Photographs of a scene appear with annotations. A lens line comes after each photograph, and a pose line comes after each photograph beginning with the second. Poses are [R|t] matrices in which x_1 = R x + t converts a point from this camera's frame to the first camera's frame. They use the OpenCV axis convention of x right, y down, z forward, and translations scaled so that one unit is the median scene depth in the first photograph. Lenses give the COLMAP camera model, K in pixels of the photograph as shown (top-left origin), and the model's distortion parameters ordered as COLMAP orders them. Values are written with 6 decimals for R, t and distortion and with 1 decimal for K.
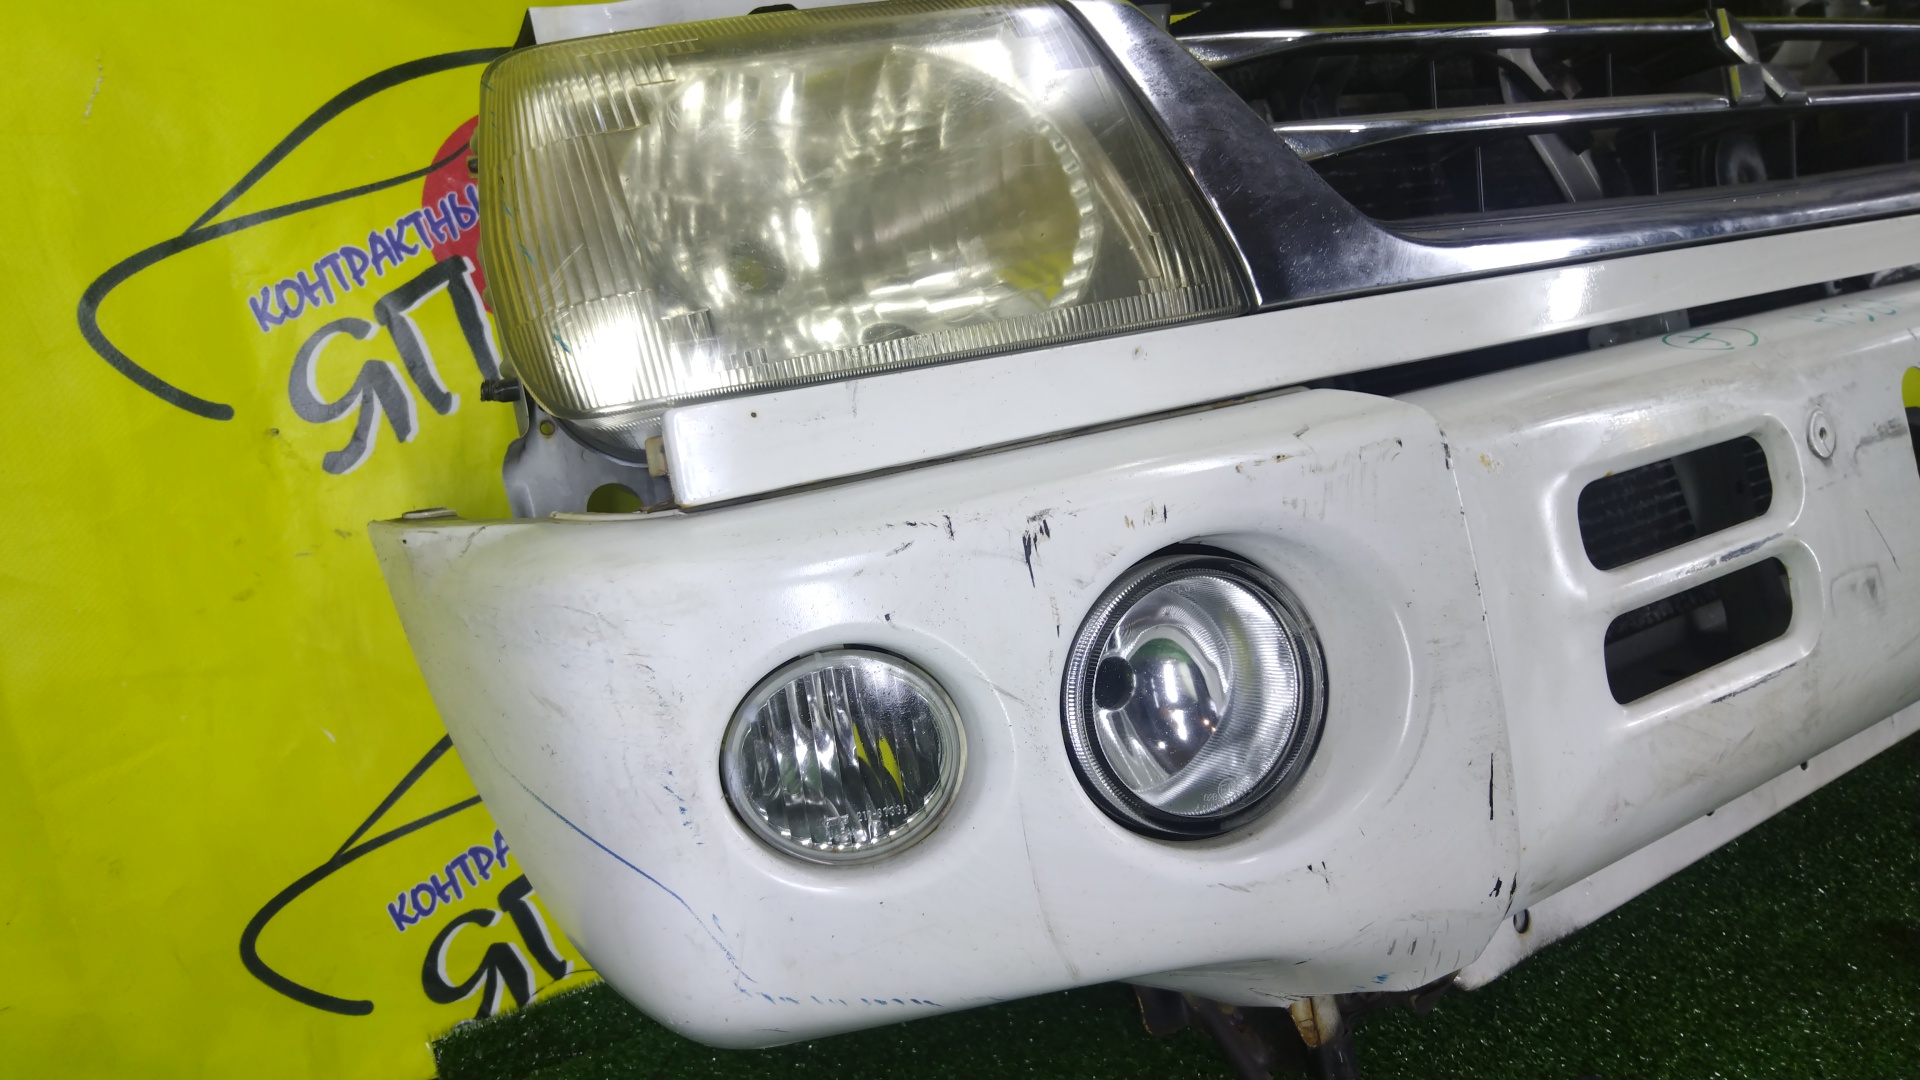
lens RADIAL K [[1307.0, 0, 954.7], [0, 1307.0, 543.0], [0, 0, 1]] dist [-0.017997, 0.025051]
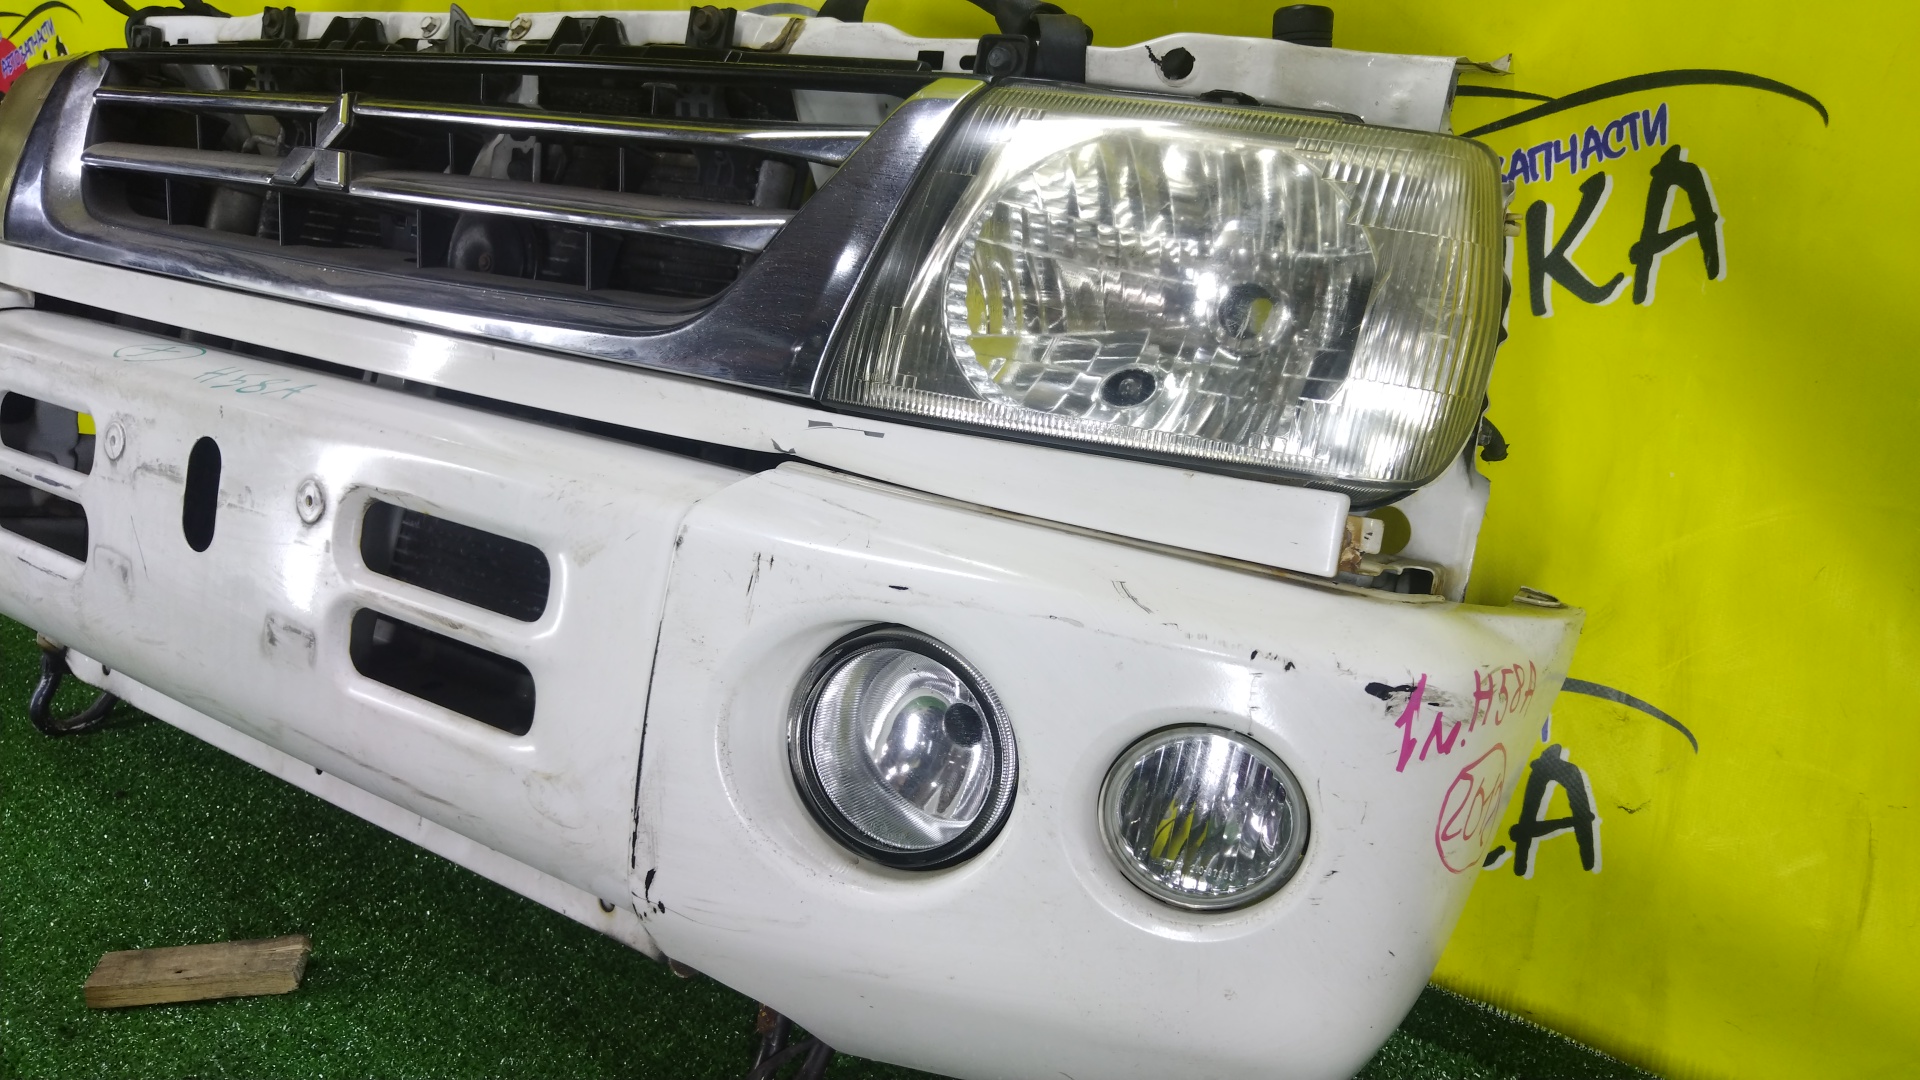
lens RADIAL K [[1307.0, 0, 971.2], [0, 1307.0, 537.5], [0, 0, 1]] dist [-0.017997, 0.025051]
pose [[0.431995, 0.386773, -0.814731, 2.004085], [-0.294026, 0.914416, 0.278194, -0.571878], [0.852601, 0.119374, 0.508745, 1.015357]]
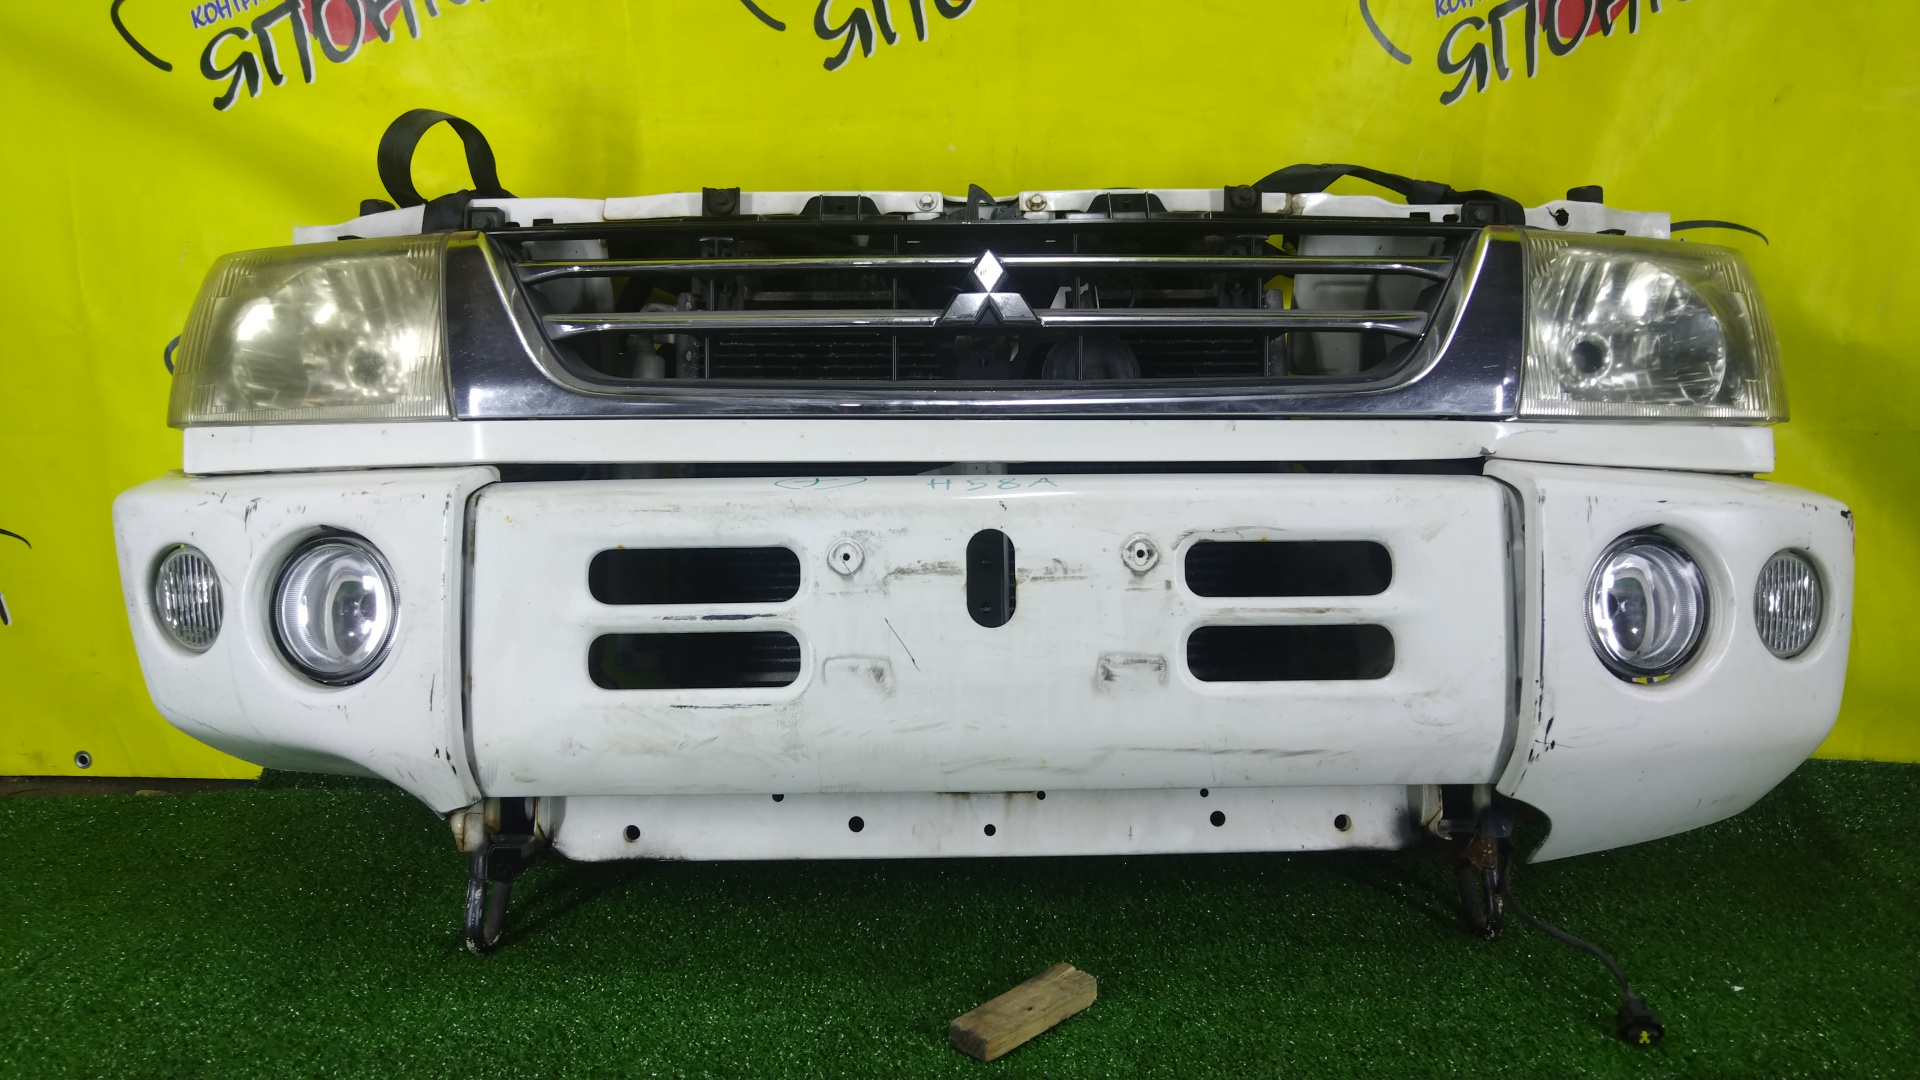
lens RADIAL K [[1307.0, 0, 962.3], [0, 1307.0, 534.4], [0, 0, 1]] dist [-0.017997, 0.025051]
pose [[0.855894, 0.167788, -0.489175, 1.384020], [-0.194221, 0.980952, -0.003355, -0.120347], [0.479295, 0.097879, 0.872179, -0.178267]]
